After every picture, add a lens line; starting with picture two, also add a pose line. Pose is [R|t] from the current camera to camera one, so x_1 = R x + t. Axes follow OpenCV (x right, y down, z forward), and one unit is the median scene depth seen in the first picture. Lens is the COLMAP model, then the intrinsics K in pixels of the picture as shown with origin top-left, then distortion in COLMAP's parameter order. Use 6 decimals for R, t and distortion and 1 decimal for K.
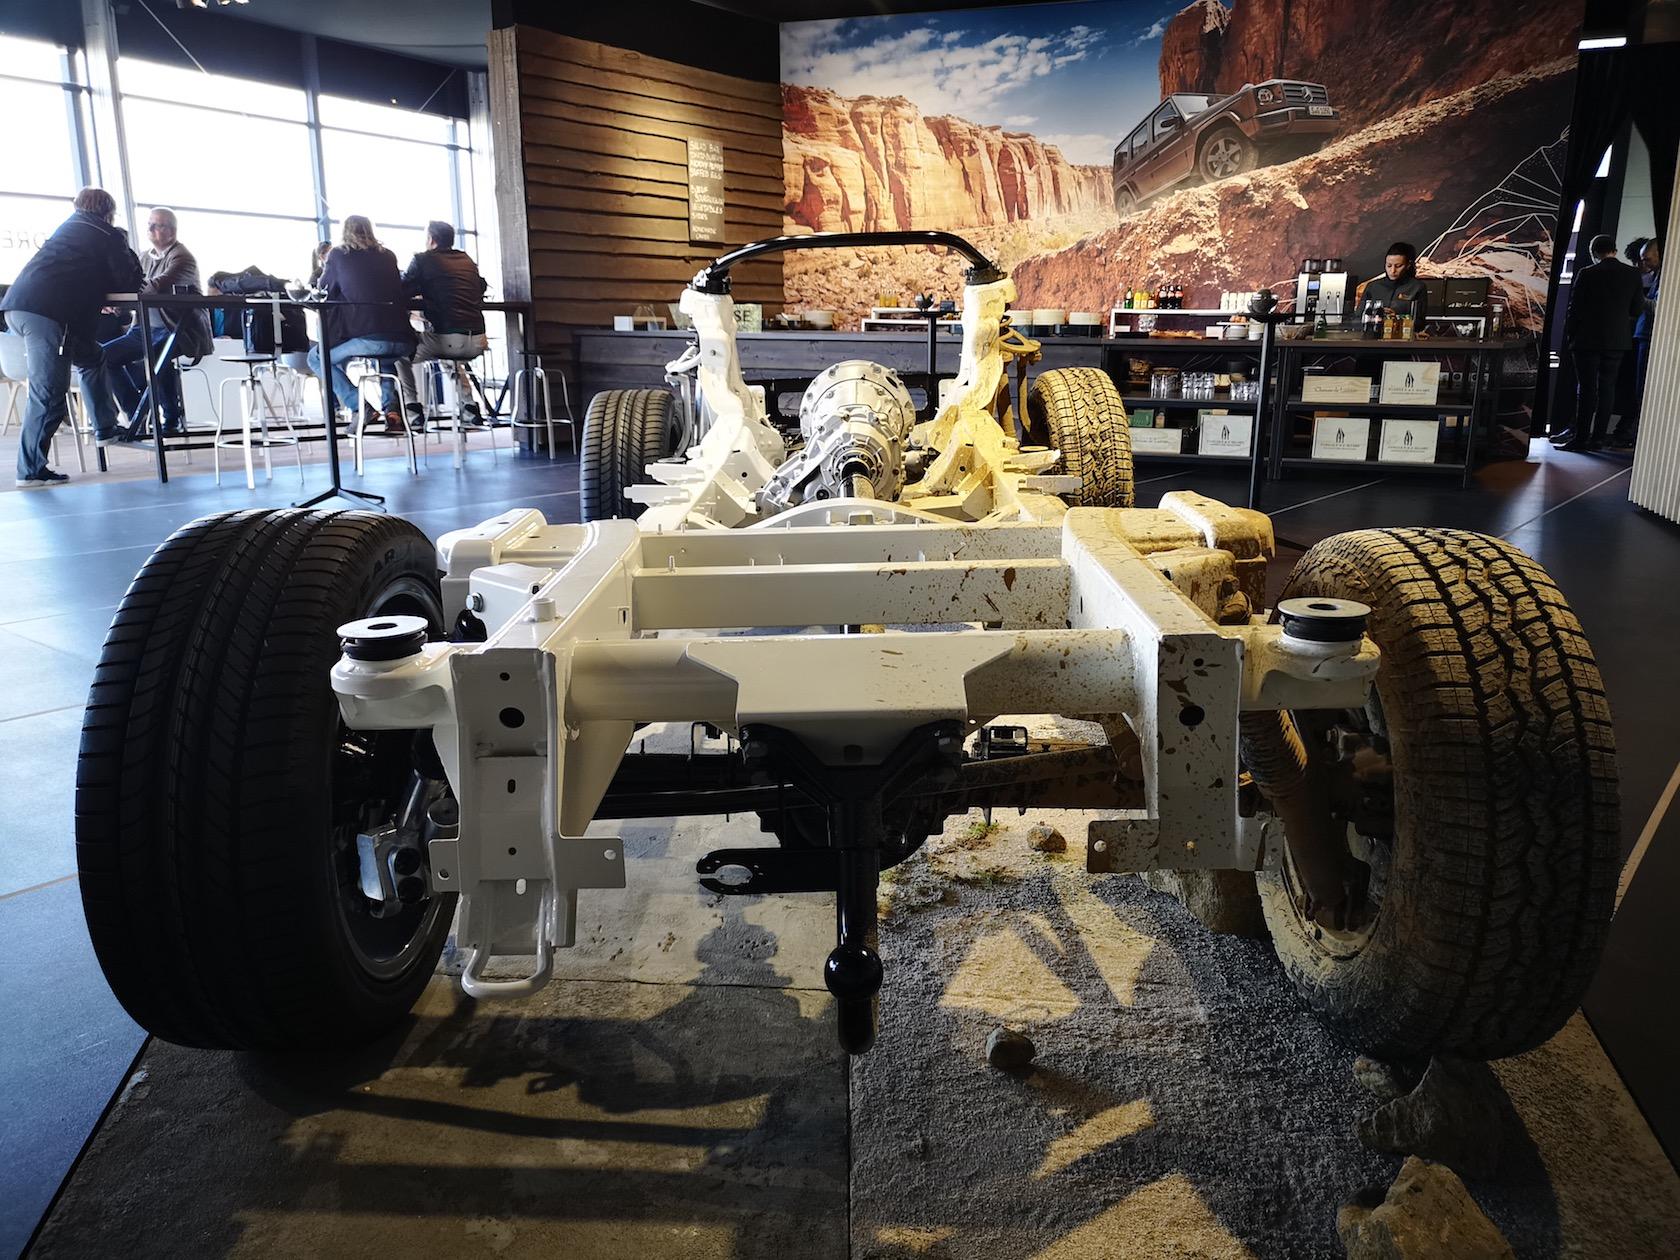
lens RADIAL K [[1310.2, 0, 806.4], [0, 1310.2, 629.9], [0, 0, 1]] dist [0.067136, -0.069793]
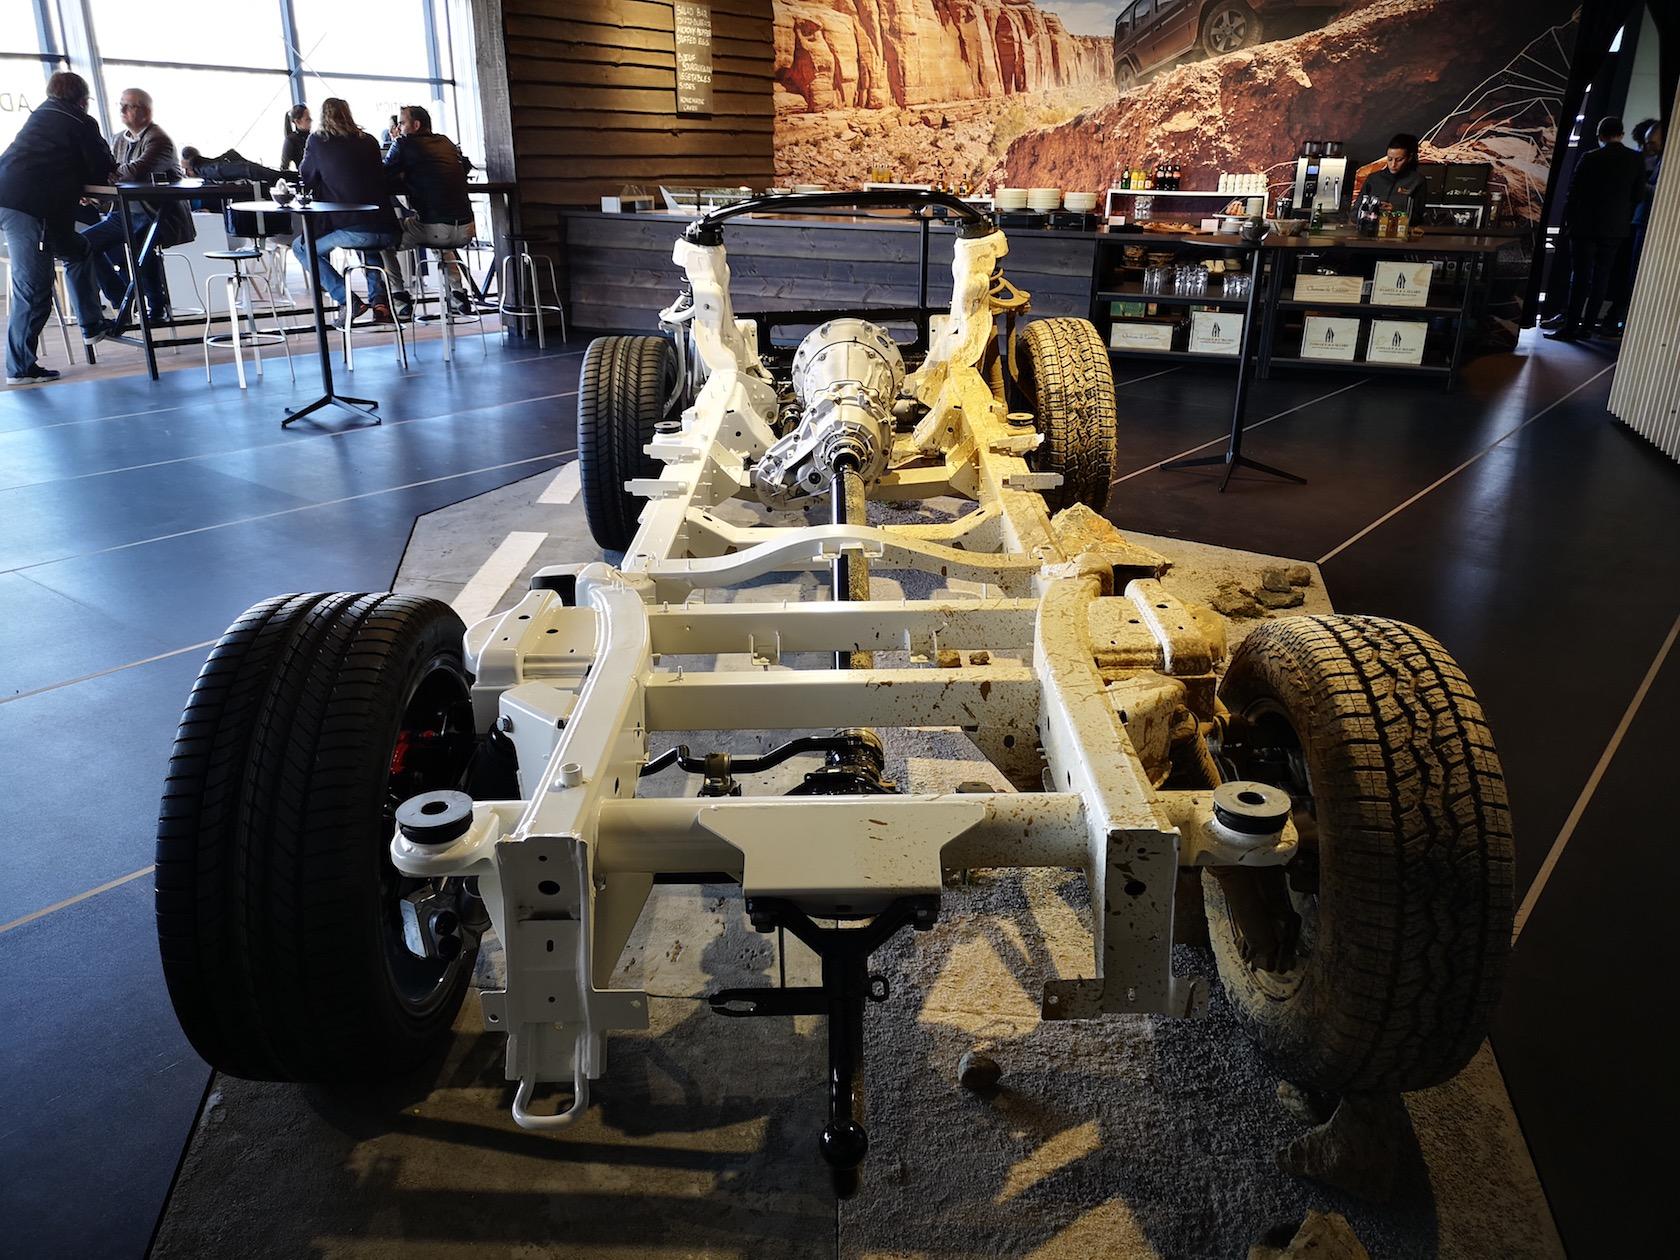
lens RADIAL K [[1310.2, 0, 806.4], [0, 1310.2, 629.9], [0, 0, 1]] dist [0.067136, -0.069793]
pose [[0.999962, 0.001586, 0.008534, -0.002834], [-0.002653, 0.991952, 0.126587, -0.110946], [-0.008264, -0.126605, 0.991919, -0.044253]]
